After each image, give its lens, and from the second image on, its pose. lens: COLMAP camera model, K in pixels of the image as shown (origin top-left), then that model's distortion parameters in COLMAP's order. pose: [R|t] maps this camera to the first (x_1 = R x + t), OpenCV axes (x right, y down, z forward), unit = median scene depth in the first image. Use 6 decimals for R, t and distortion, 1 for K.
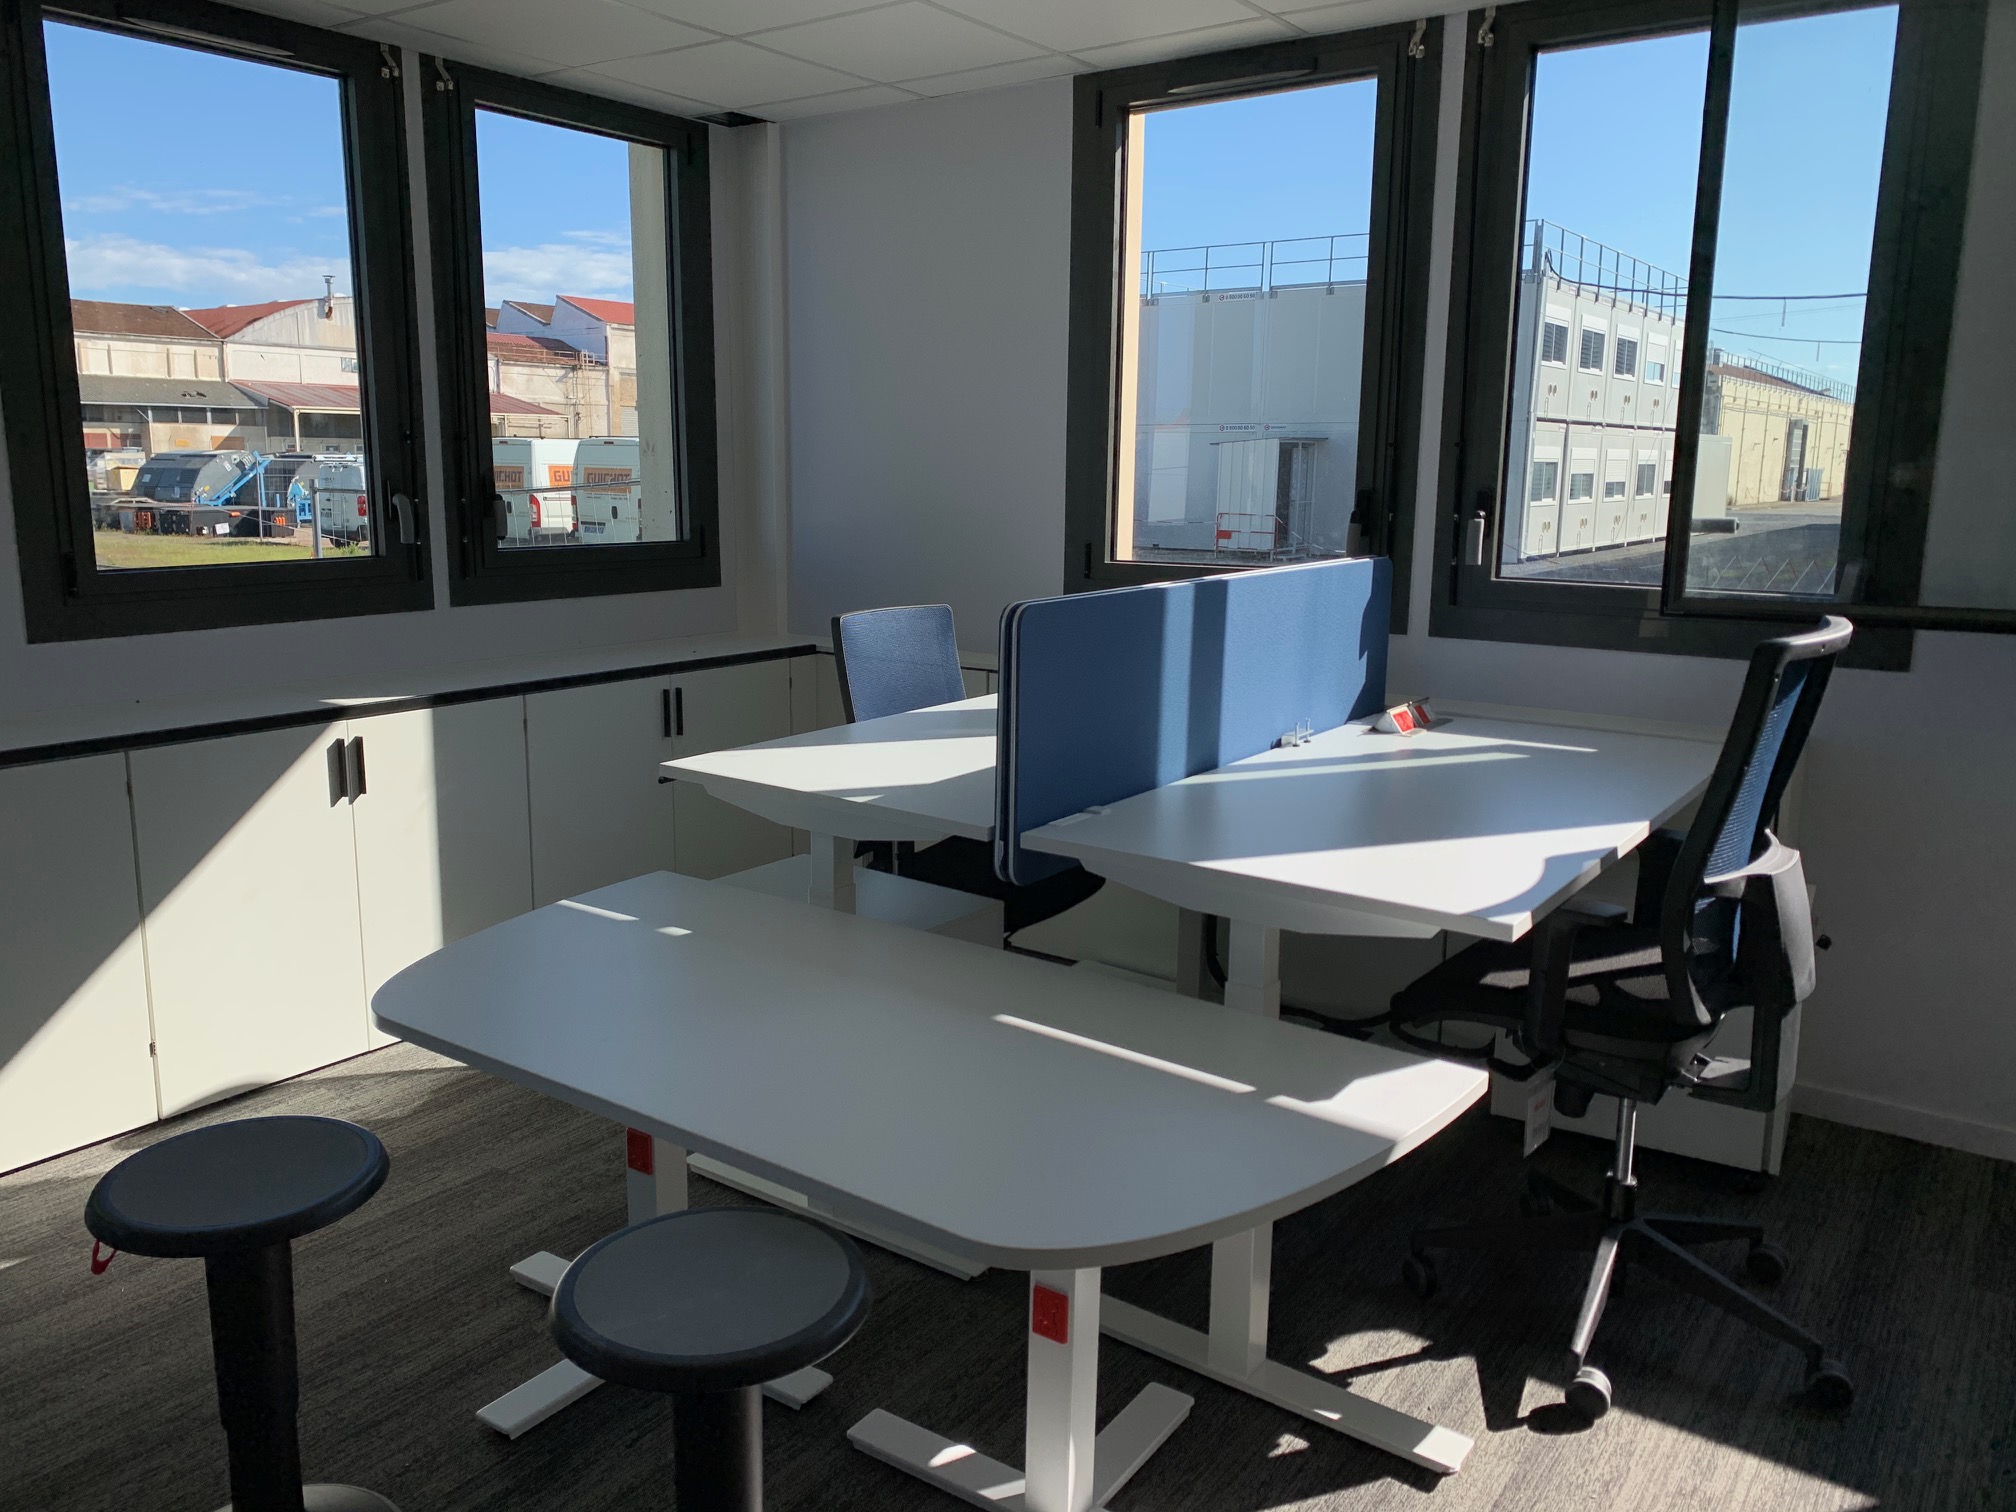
lens RADIAL K [[1587.6, 0, 999.1], [0, 1587.6, 766.6], [0, 0, 1]] dist [0.006848, 0.000528]
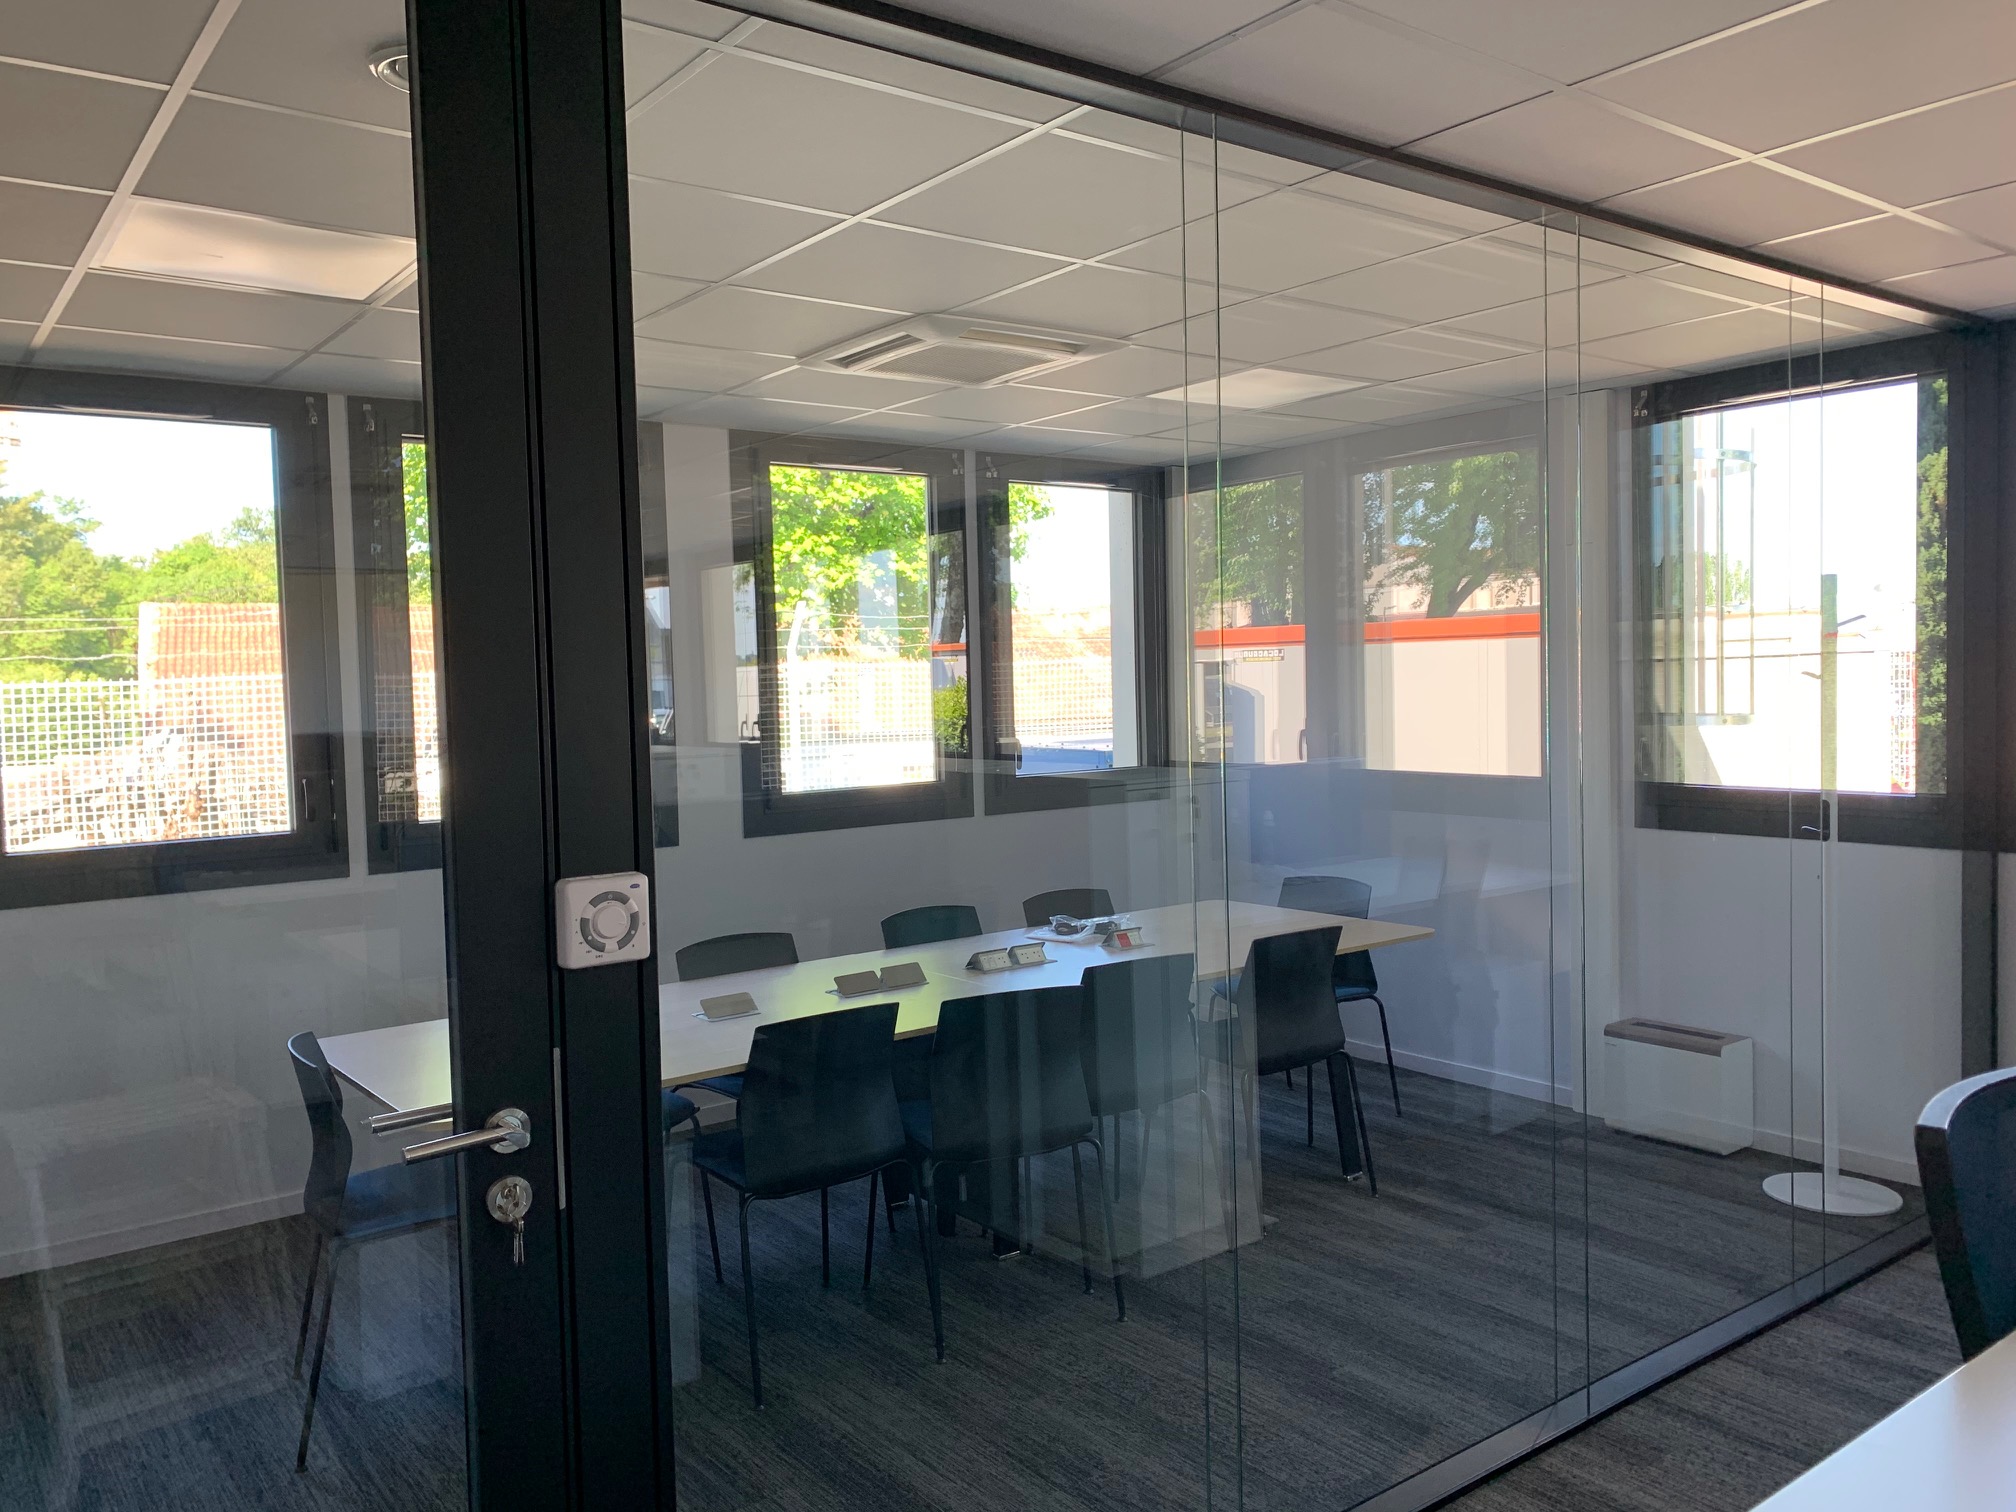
lens RADIAL K [[1587.6, 0, 1003.0], [0, 1587.6, 759.6], [0, 0, 1]] dist [0.006848, 0.000528]
pose [[0.960316, -0.021453, -0.278087, 0.066293], [-0.018774, 0.989804, -0.141191, 0.047354], [0.278281, 0.140809, 0.950122, -0.339598]]
